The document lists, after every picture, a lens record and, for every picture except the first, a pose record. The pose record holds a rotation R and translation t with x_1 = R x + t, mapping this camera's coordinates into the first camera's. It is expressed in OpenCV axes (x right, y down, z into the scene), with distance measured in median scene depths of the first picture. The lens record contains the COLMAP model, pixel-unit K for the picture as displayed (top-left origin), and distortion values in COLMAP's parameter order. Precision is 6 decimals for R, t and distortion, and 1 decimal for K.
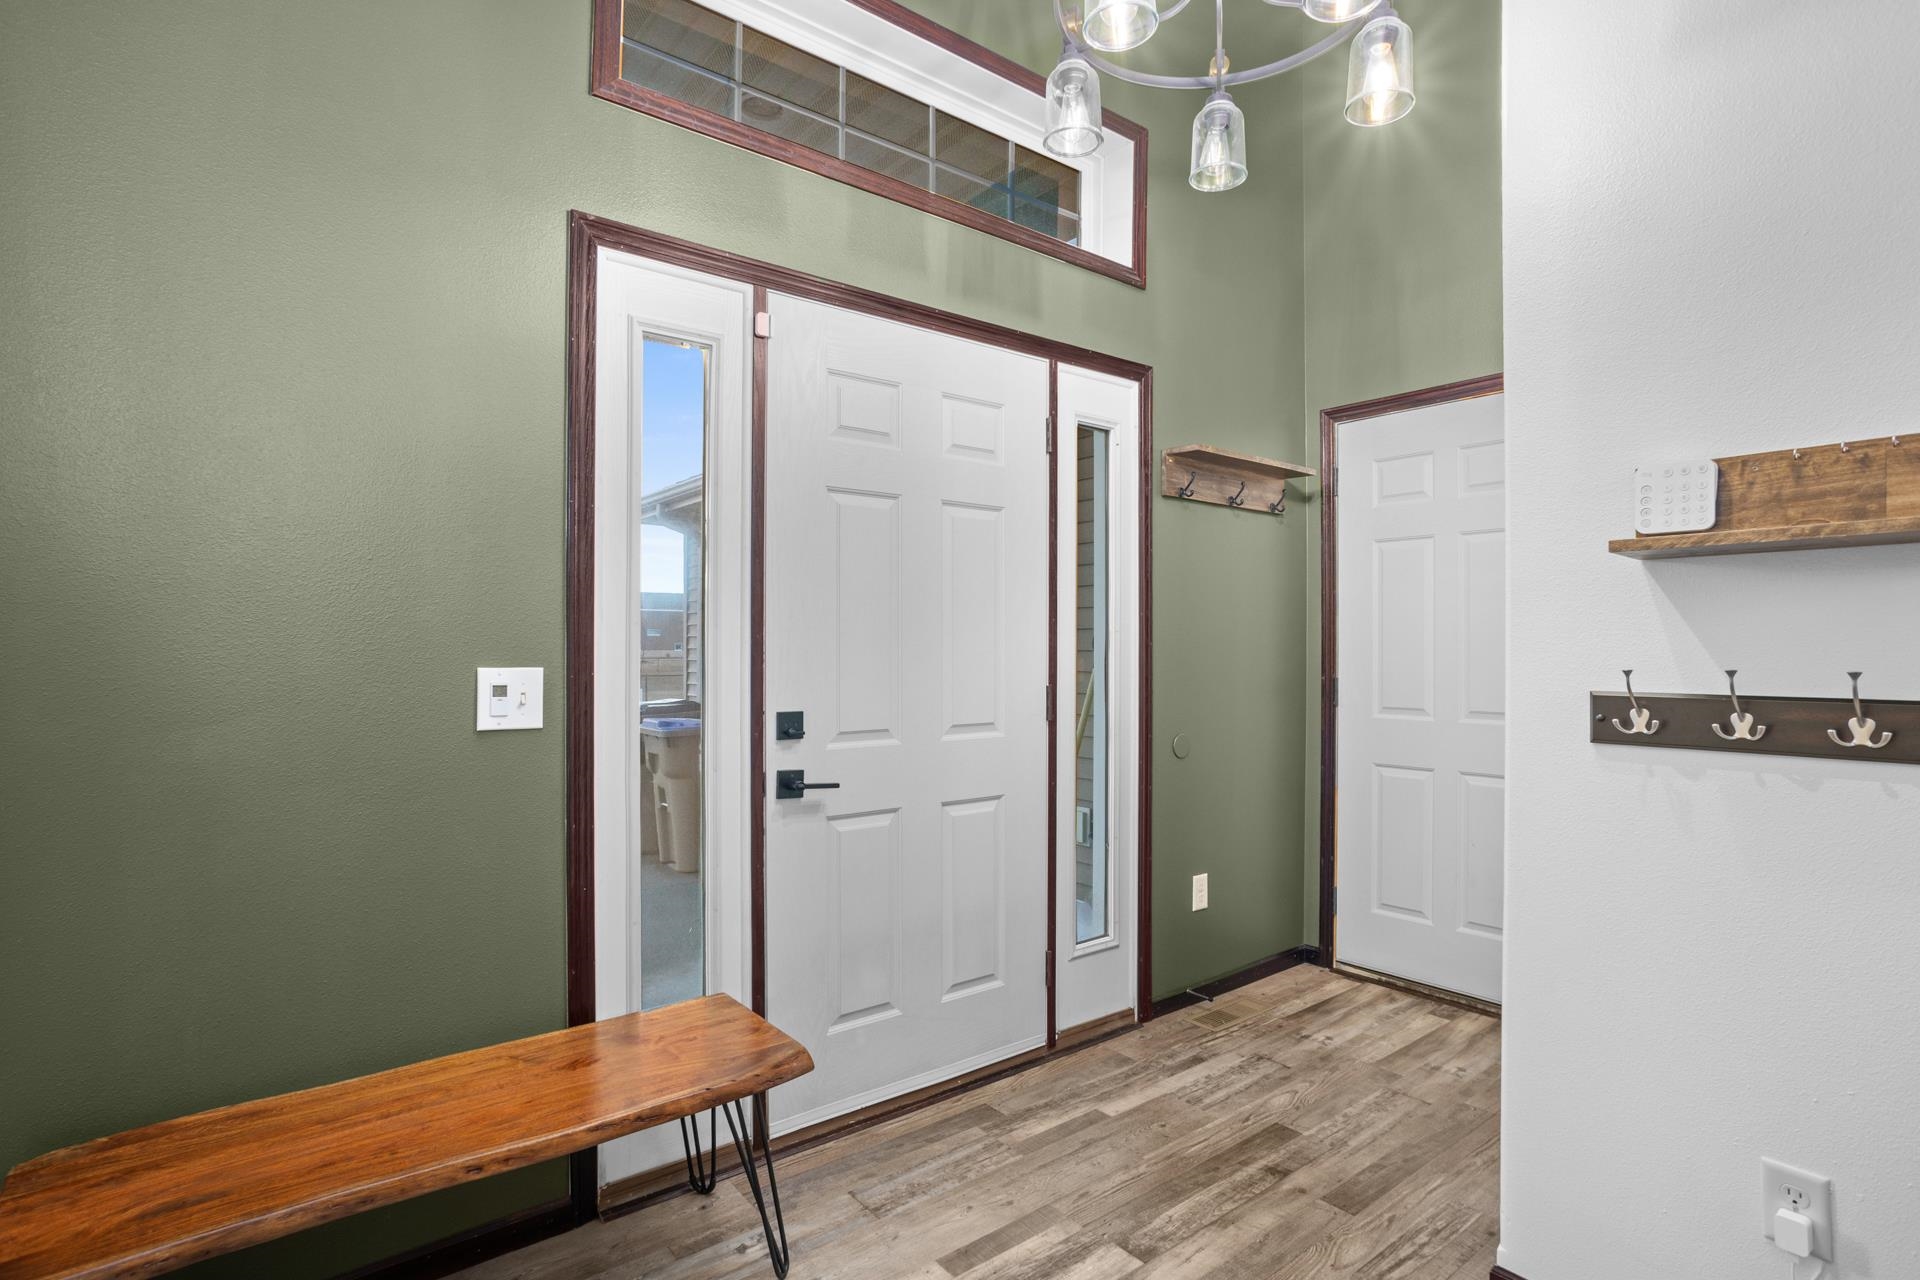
lens RADIAL K [[946.3, 0, 960.0], [0, 946.3, 640.0], [0, 0, 1]] dist [-0.073158, 0.034815]
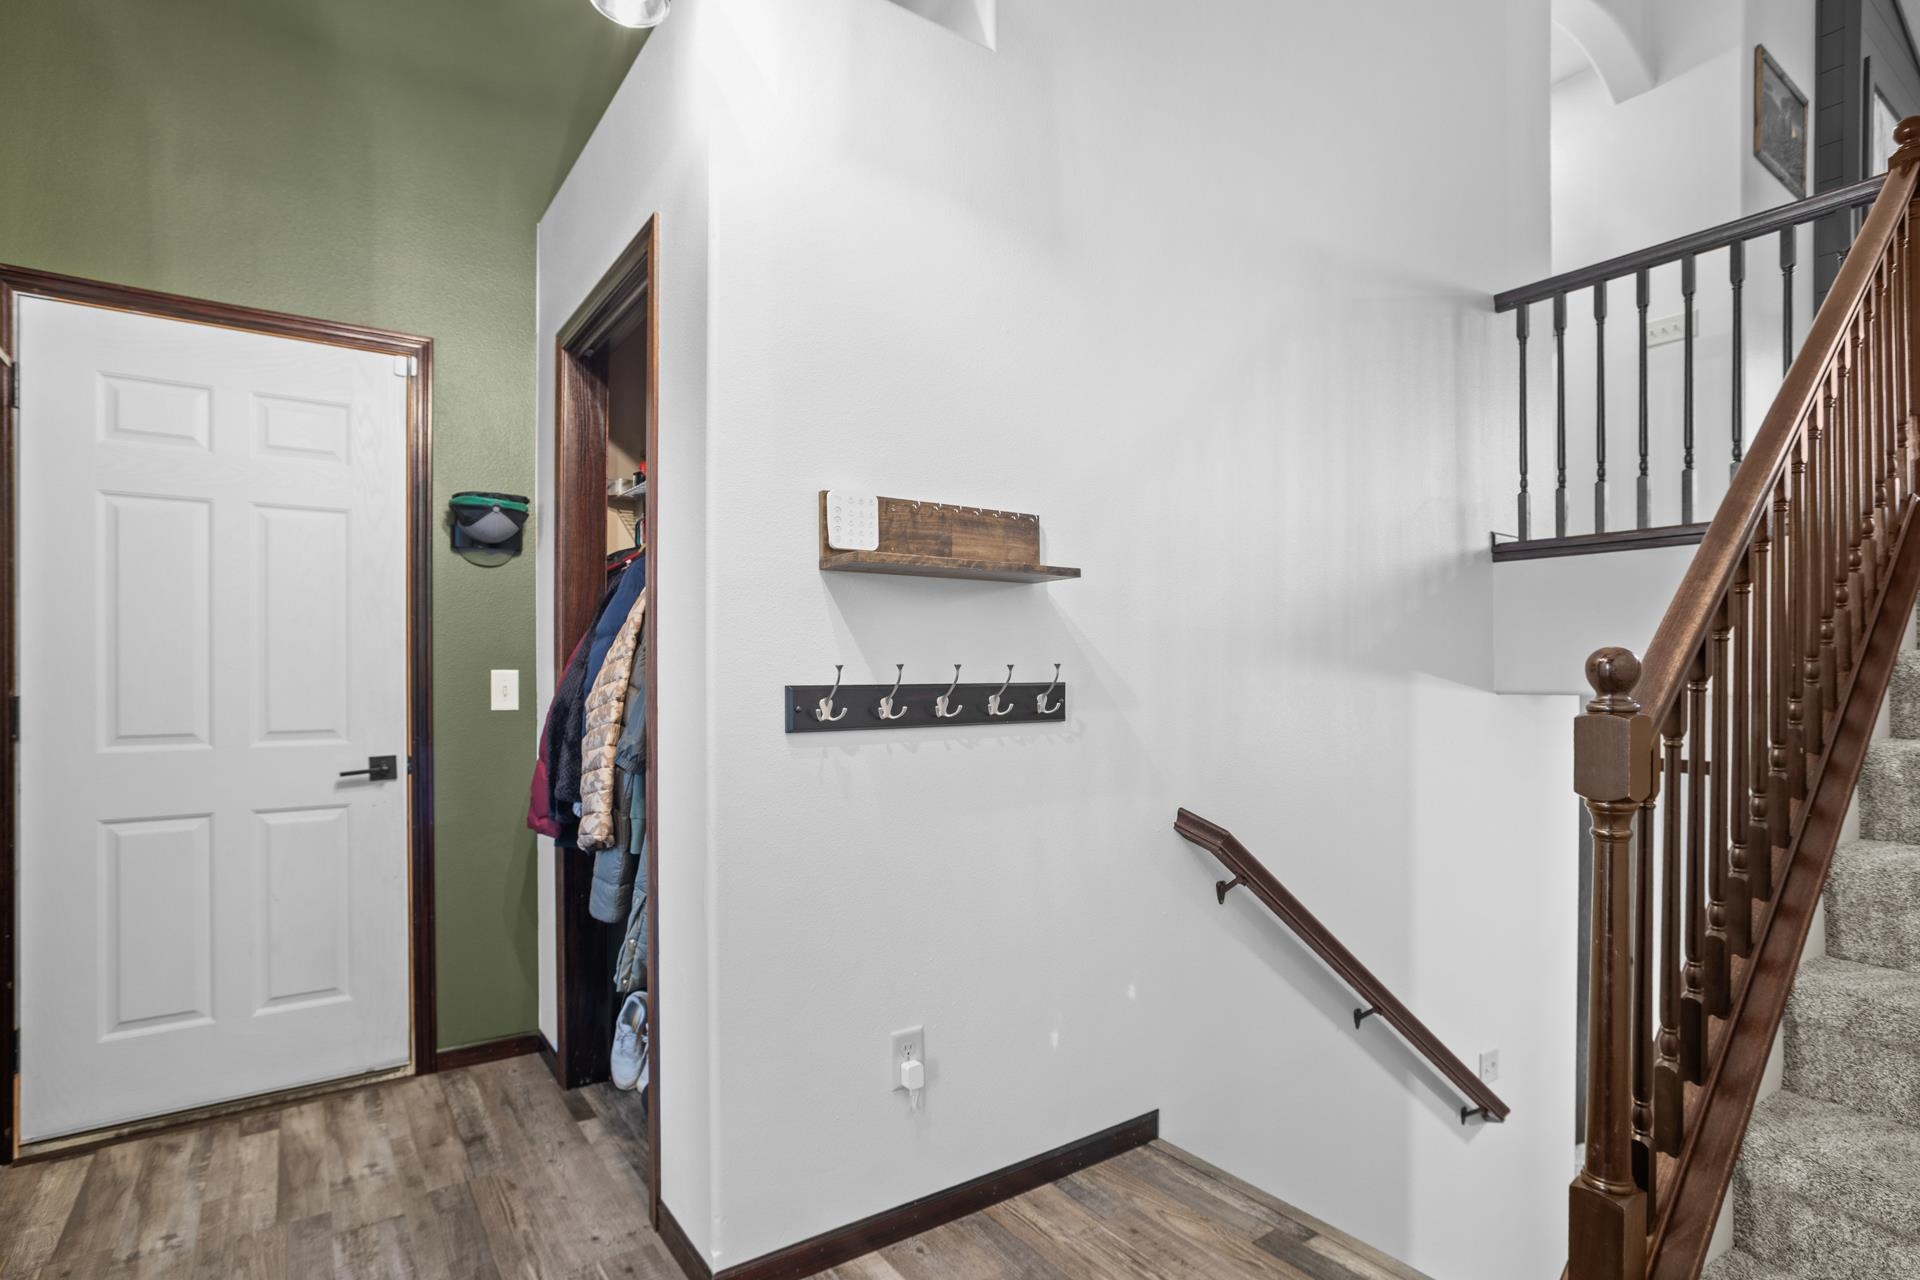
lens RADIAL K [[963.1, 0, 982.6], [0, 963.1, 661.8], [0, 0, 1]] dist [-0.060998, 0.028747]
pose [[0.045133, 0.000956, 0.998981, -0.264731], [-0.008431, 0.999964, -0.000576, 0.015912], [-0.998945, -0.008396, 0.045140, 0.432292]]
